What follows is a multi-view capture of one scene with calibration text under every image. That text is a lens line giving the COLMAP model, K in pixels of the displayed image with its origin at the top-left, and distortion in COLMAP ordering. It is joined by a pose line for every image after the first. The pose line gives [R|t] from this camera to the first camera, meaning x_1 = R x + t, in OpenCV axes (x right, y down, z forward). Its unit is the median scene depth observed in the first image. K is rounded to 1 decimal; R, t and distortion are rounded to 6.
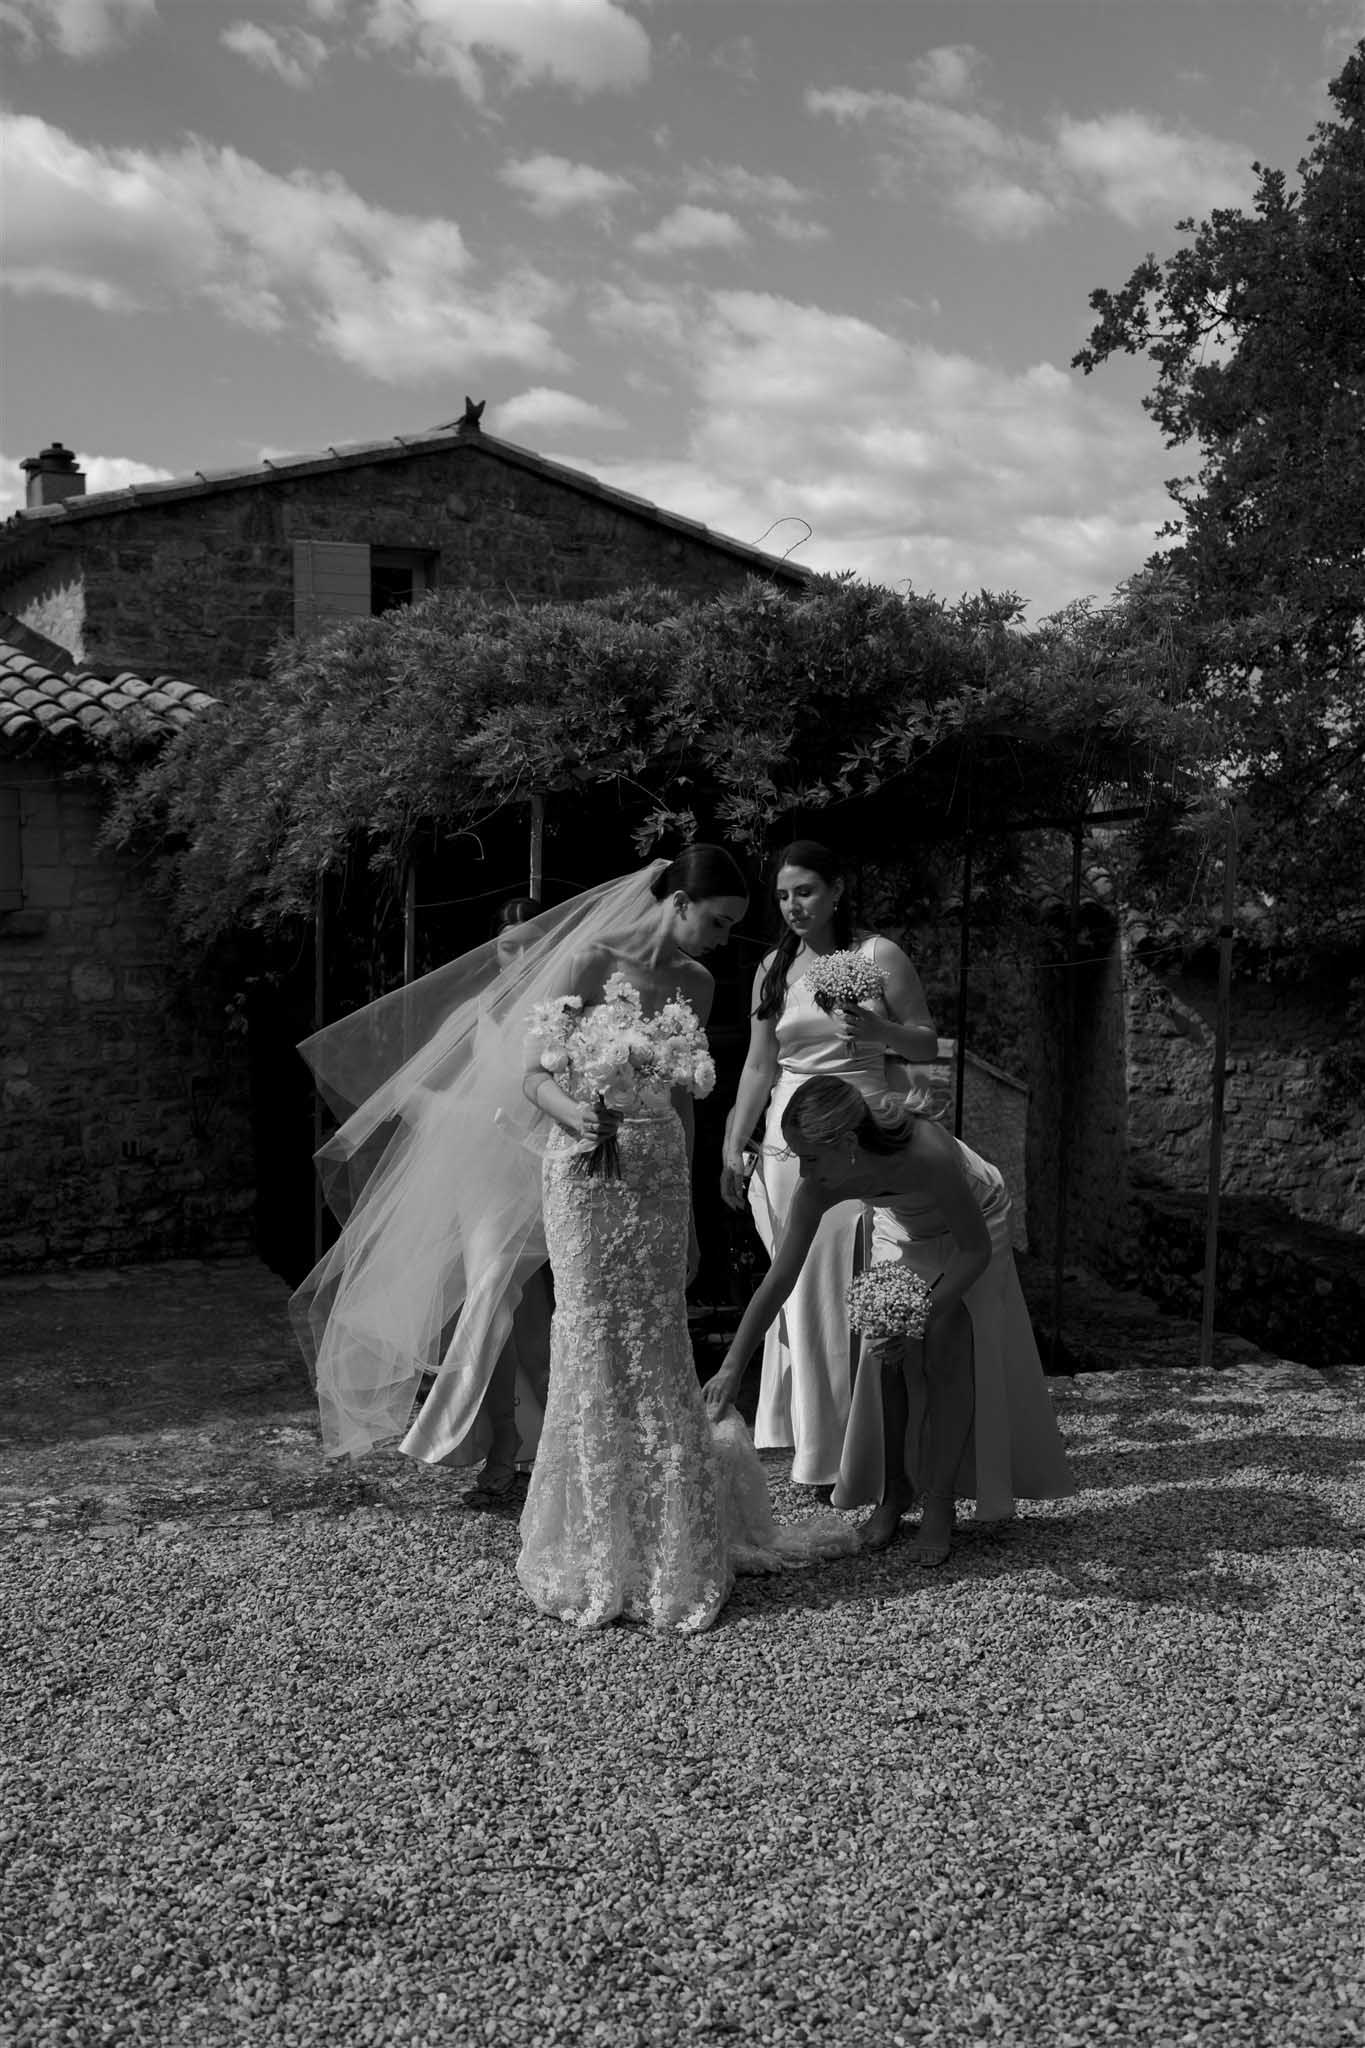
lens RADIAL K [[2098.7, 0, 681.7], [0, 2098.7, 1035.4], [0, 0, 1]] dist [-0.066656, 0.041178]
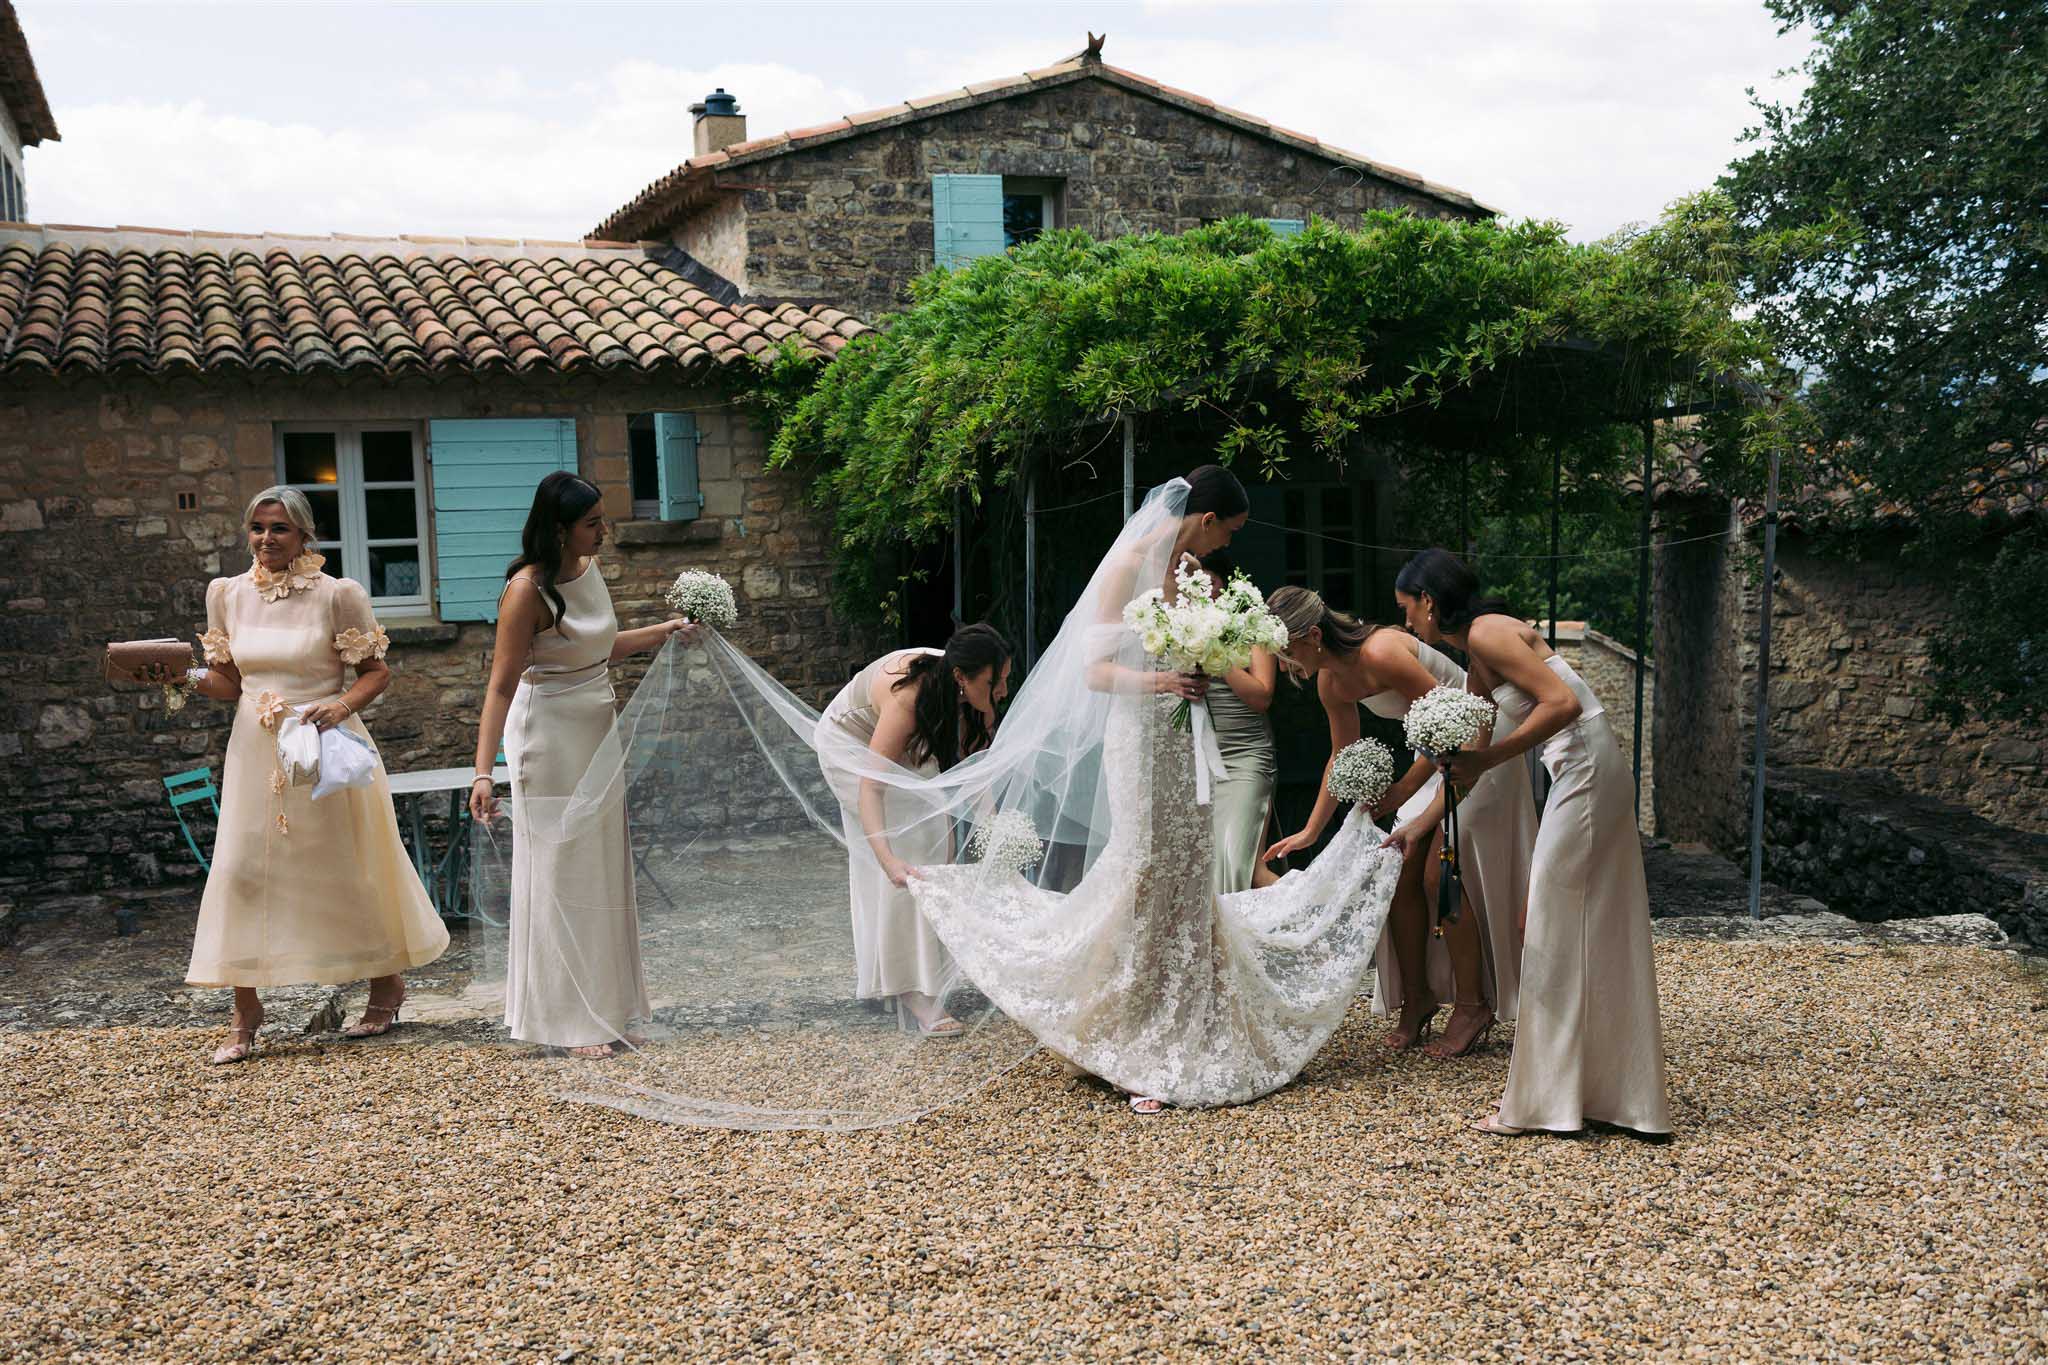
lens RADIAL K [[2004.3, 0, 1024.0], [0, 2004.3, 682.5], [0, 0, 1]] dist [0.032420, -0.007882]
pose [[0.989096, -0.009097, -0.146988, 0.050965], [0.013374, 0.999515, 0.028137, 0.001473], [0.146661, -0.029796, 0.988738, -0.160649]]
